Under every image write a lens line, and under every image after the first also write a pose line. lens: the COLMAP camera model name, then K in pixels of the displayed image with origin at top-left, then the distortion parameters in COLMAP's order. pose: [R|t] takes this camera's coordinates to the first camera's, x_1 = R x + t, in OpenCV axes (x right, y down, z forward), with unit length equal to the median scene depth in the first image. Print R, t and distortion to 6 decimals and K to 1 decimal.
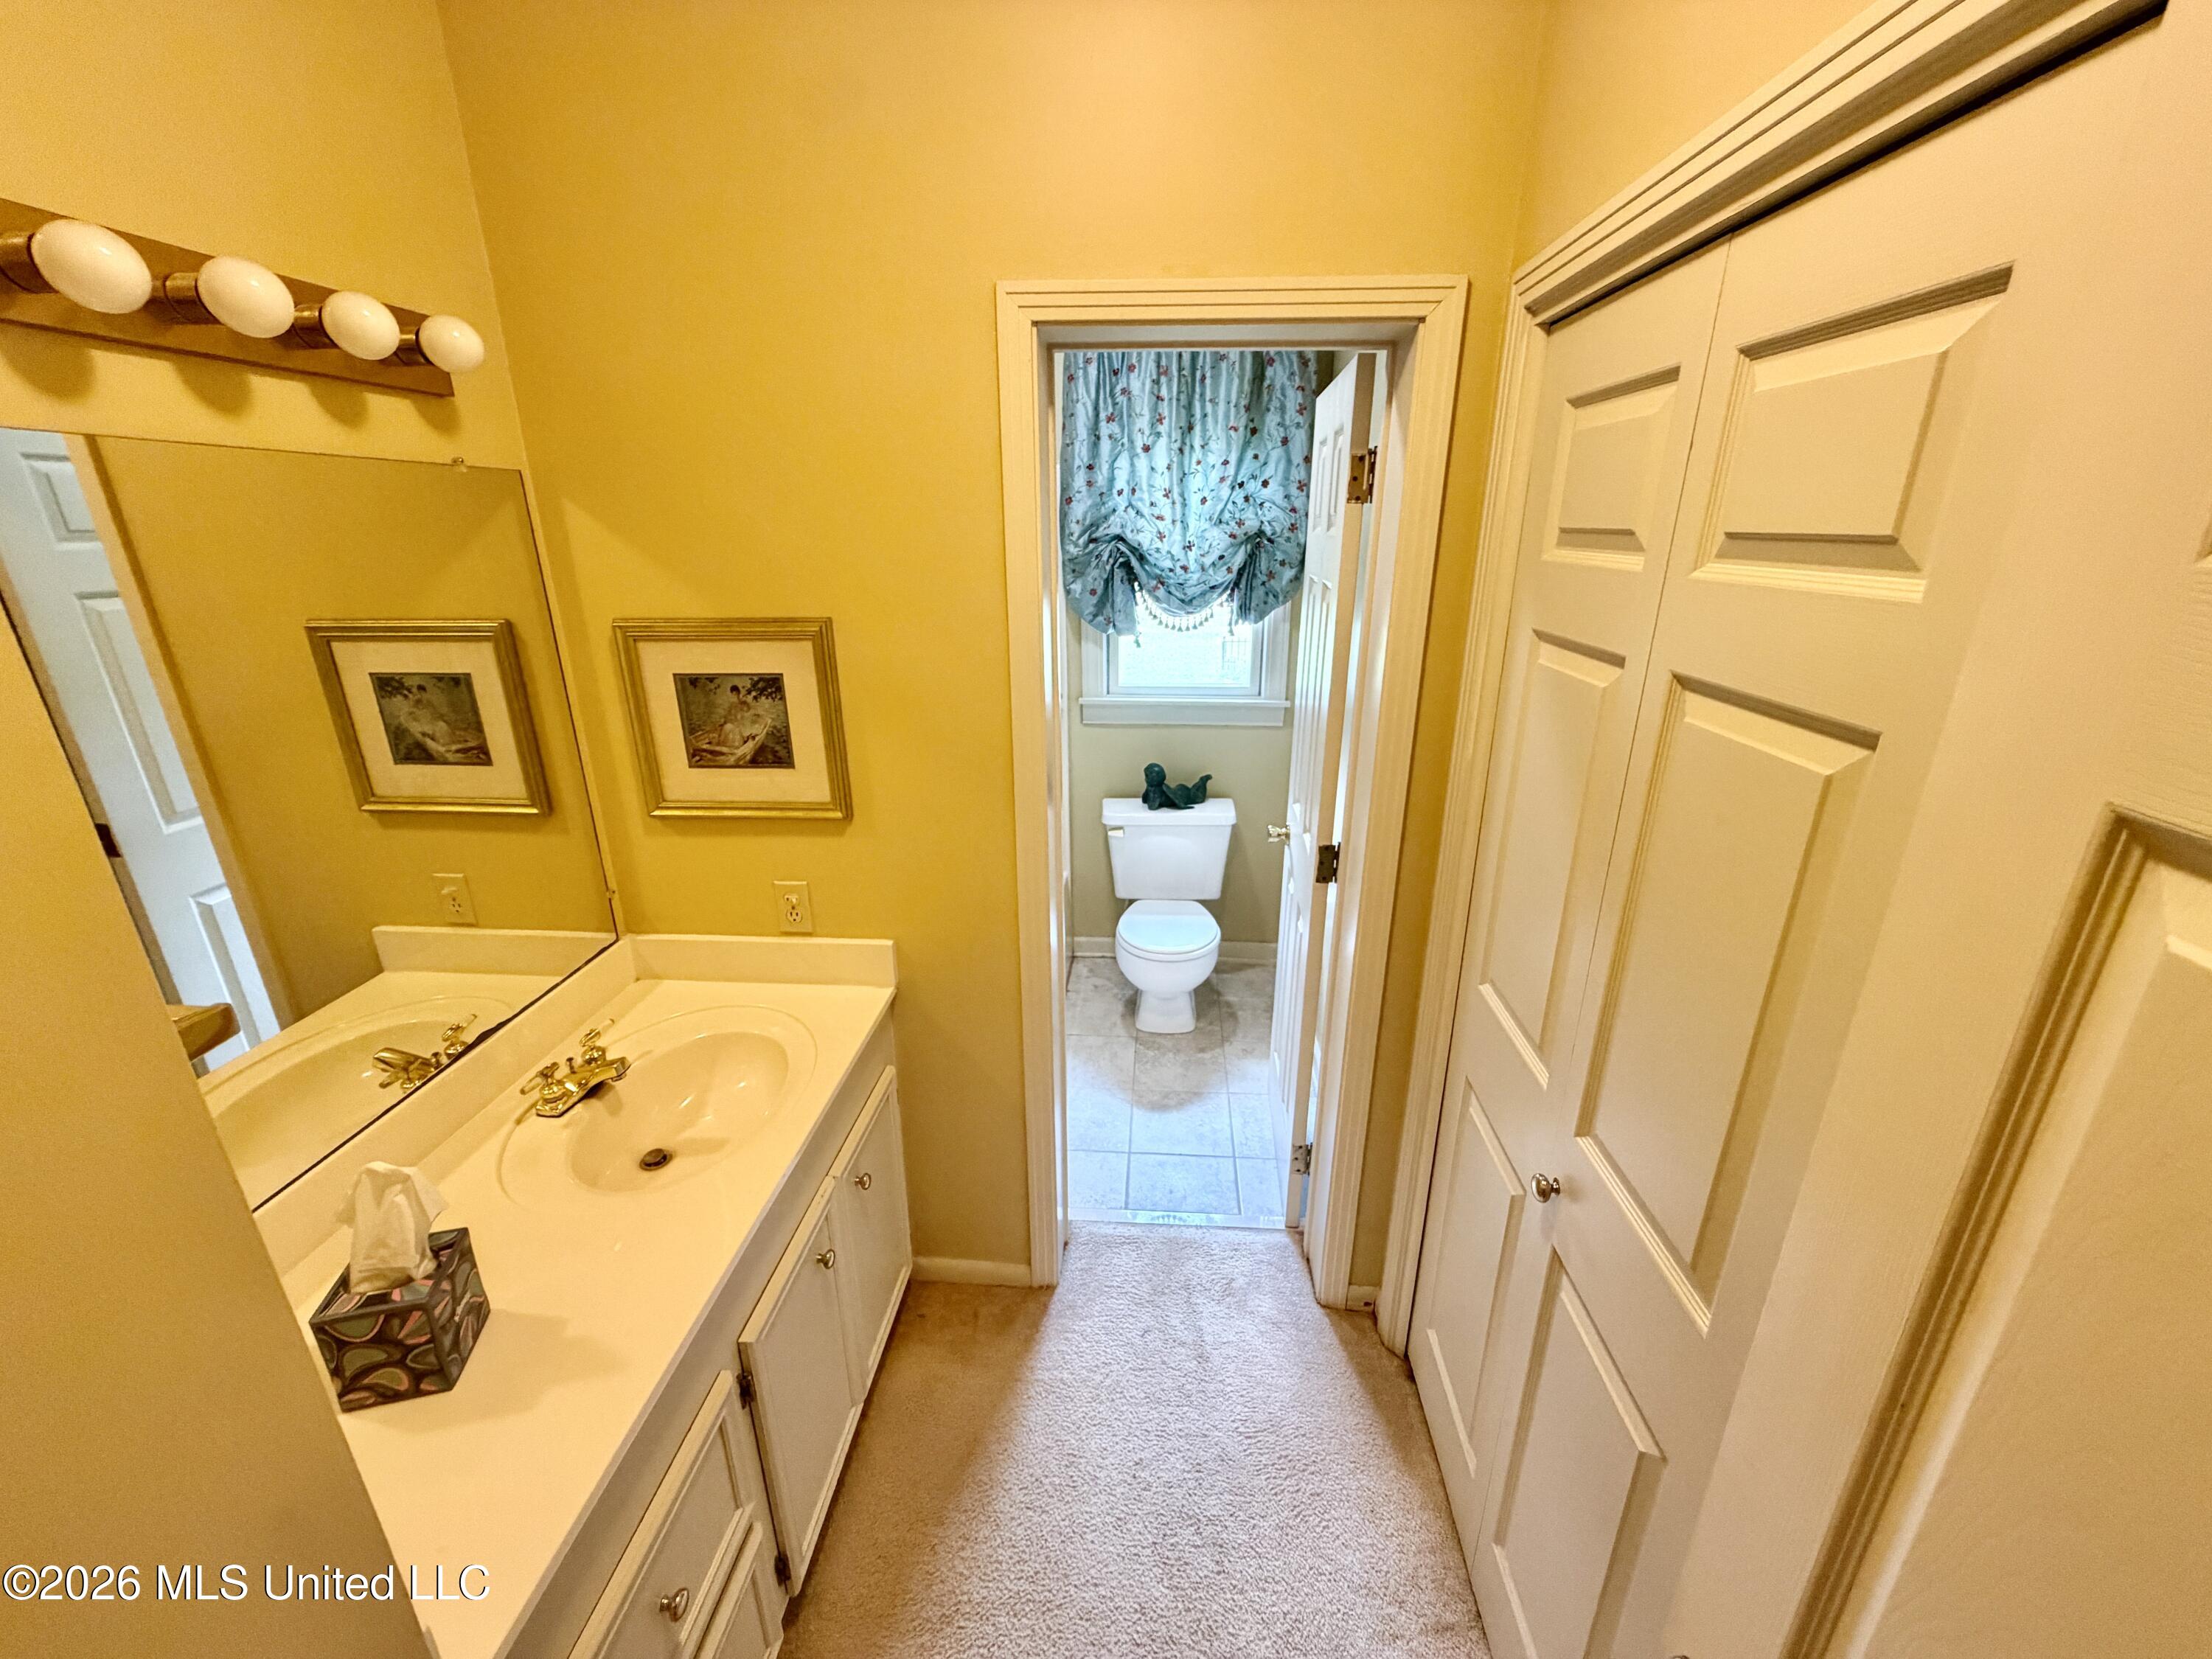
lens RADIAL K [[880.9, 0, 1111.3], [0, 880.9, 830.7], [0, 0, 1]] dist [0.000323, -0.000173]
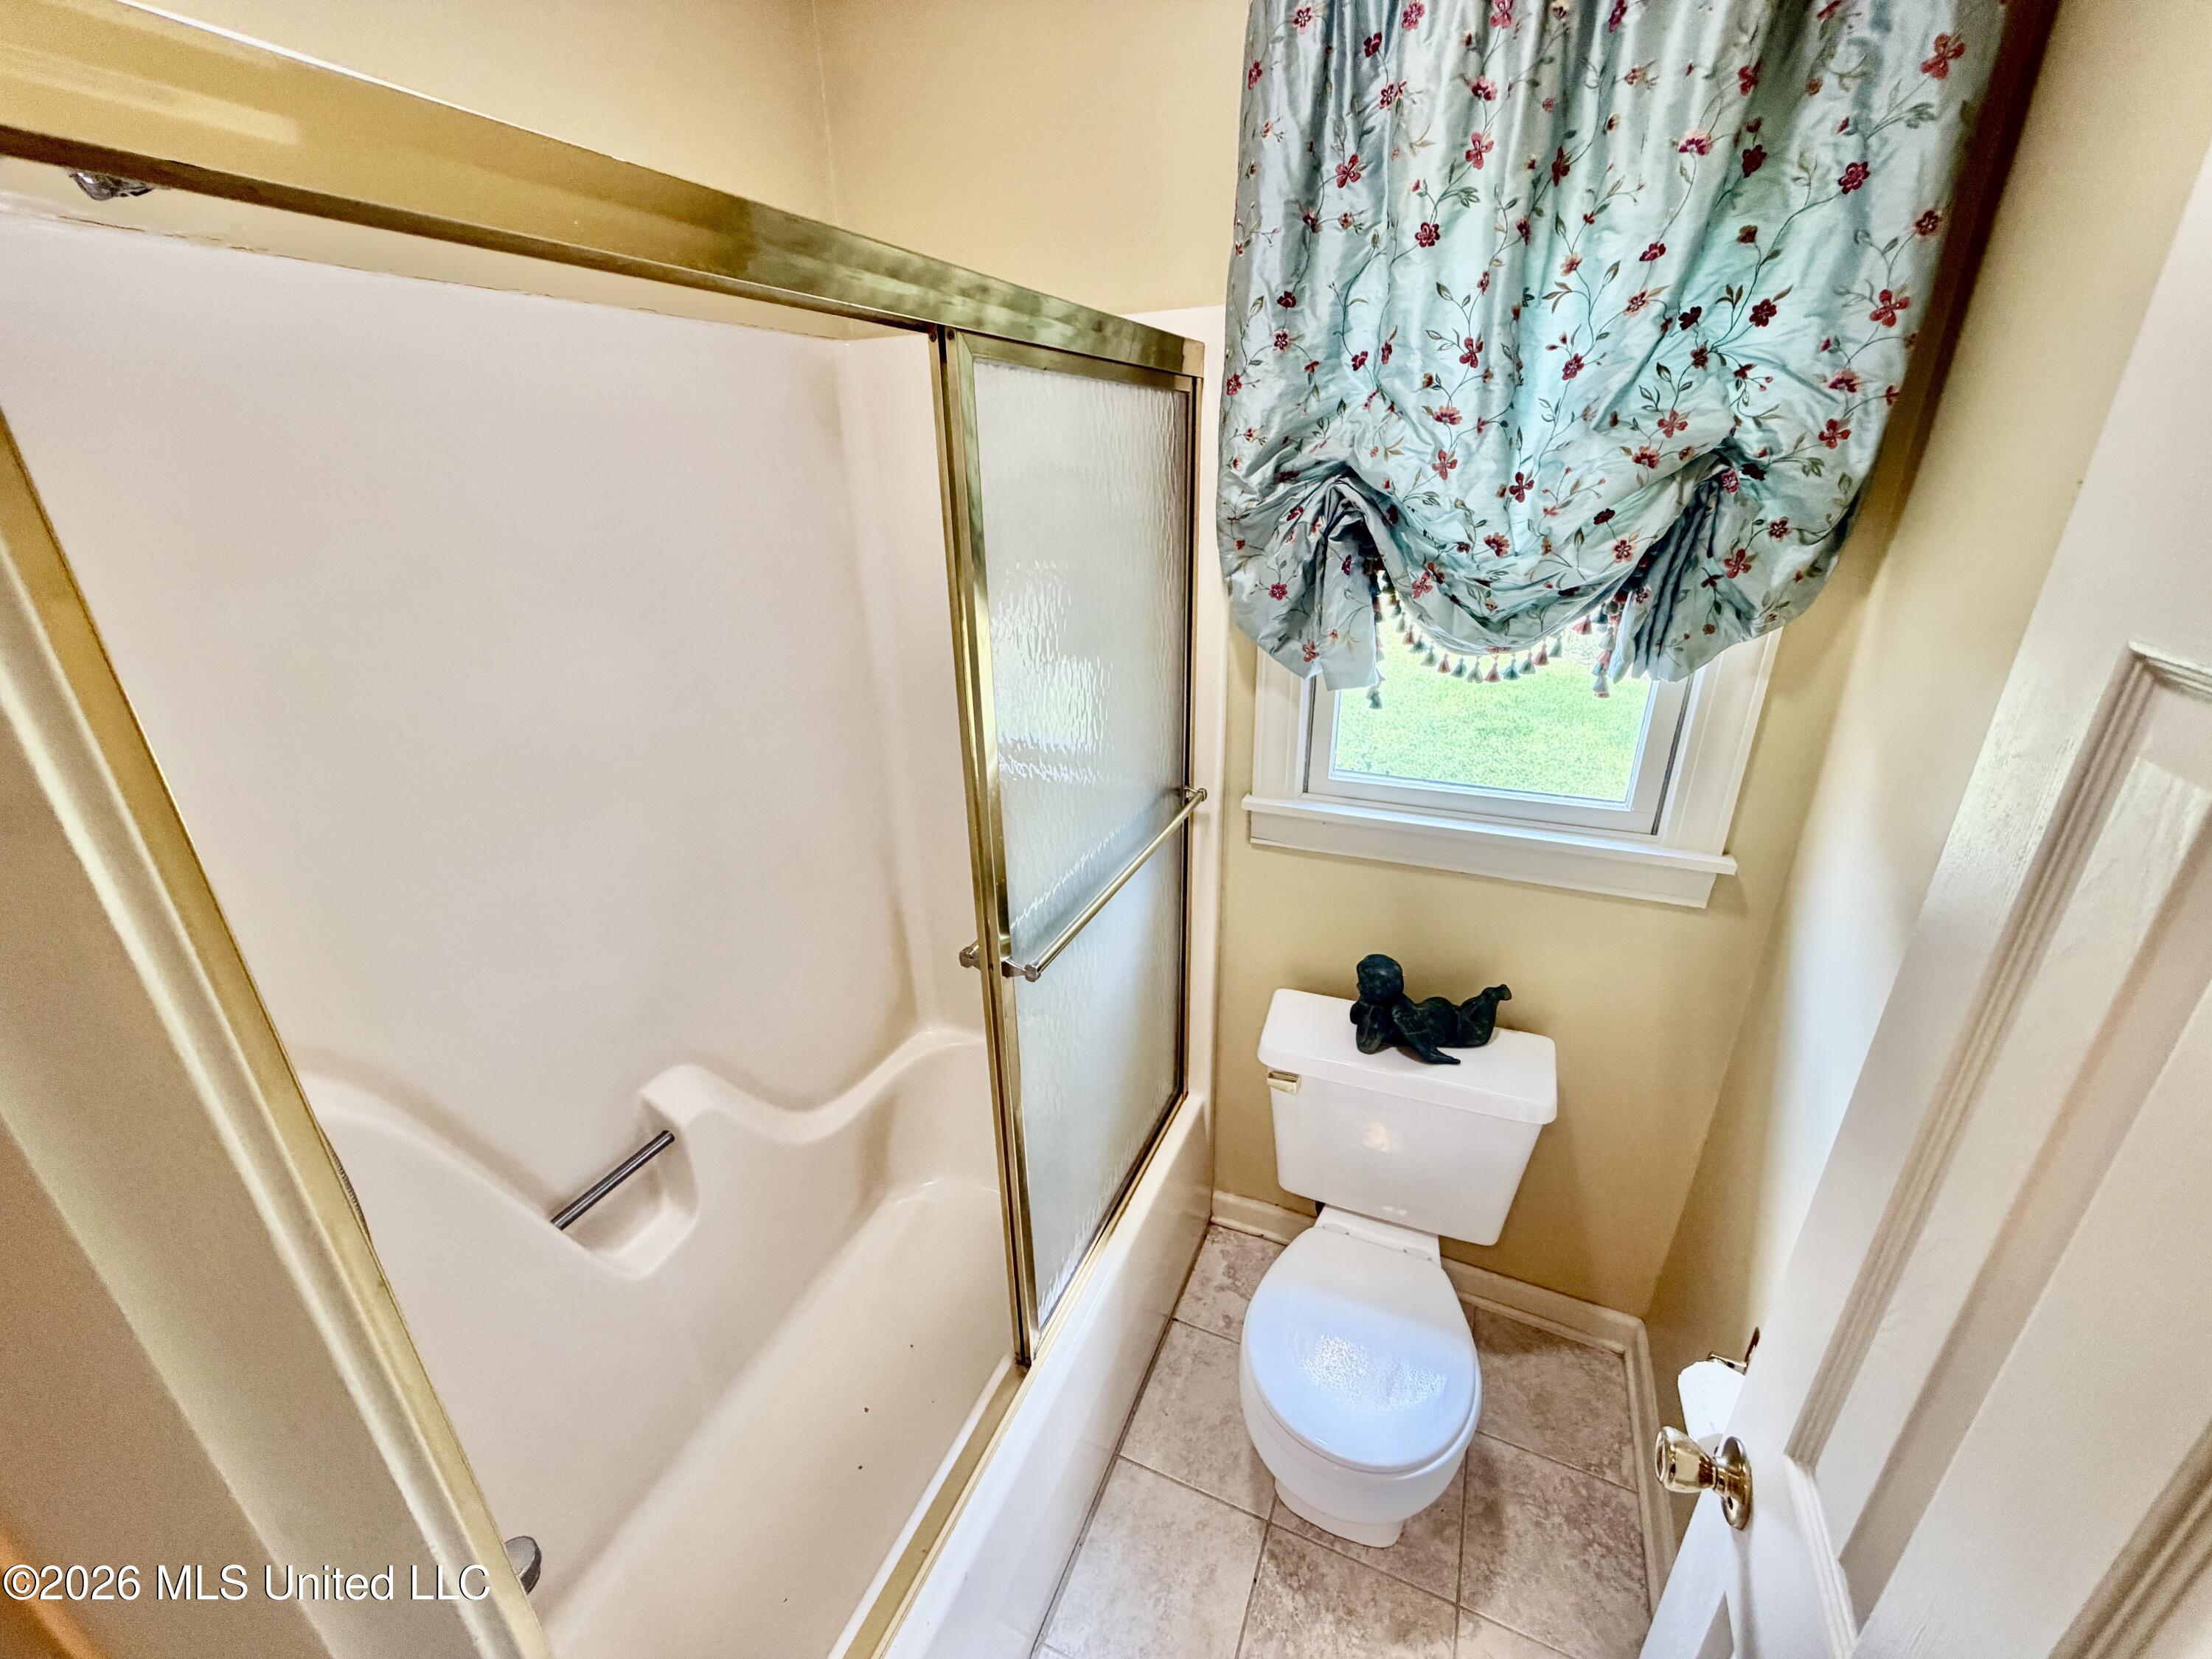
lens RADIAL K [[880.9, 0, 1104.4], [0, 880.9, 830.6], [0, 0, 1]] dist [0.000323, -0.000173]
pose [[0.938124, 0.116558, -0.326095, 0.061433], [-0.096422, 0.992334, 0.077303, -0.181522], [0.332606, -0.041077, 0.942171, 0.555099]]
